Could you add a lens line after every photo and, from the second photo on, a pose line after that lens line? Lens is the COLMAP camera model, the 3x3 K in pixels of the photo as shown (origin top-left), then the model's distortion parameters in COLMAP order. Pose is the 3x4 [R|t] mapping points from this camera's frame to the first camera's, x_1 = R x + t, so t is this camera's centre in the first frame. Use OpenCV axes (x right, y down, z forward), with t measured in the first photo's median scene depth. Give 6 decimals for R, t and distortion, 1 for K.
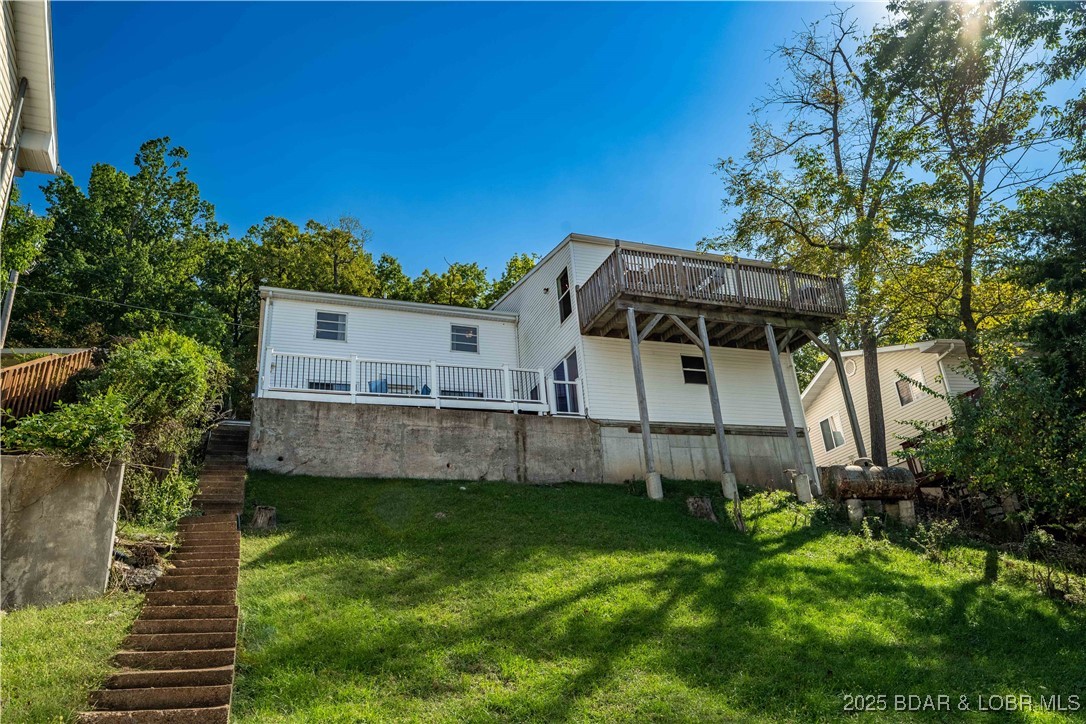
lens RADIAL K [[757.1, 0, 543.0], [0, 757.1, 362.0], [0, 0, 1]] dist [0.001983, 0.000623]
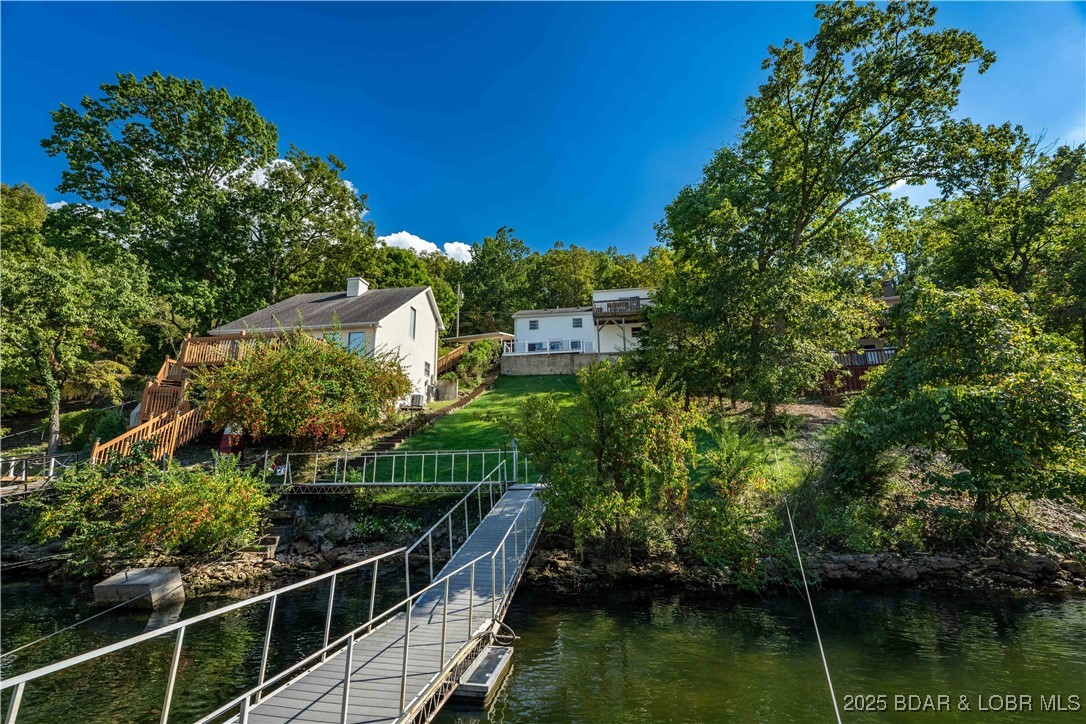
lens RADIAL K [[475.3, 0, 543.0], [0, 475.3, 362.0], [0, 0, 1]] dist [0.000907, 0.000225]
pose [[0.876630, -0.051026, -0.478451, 0.886116], [0.132775, 0.981406, 0.138608, -0.211310], [0.462483, -0.185035, 0.867106, -0.930403]]
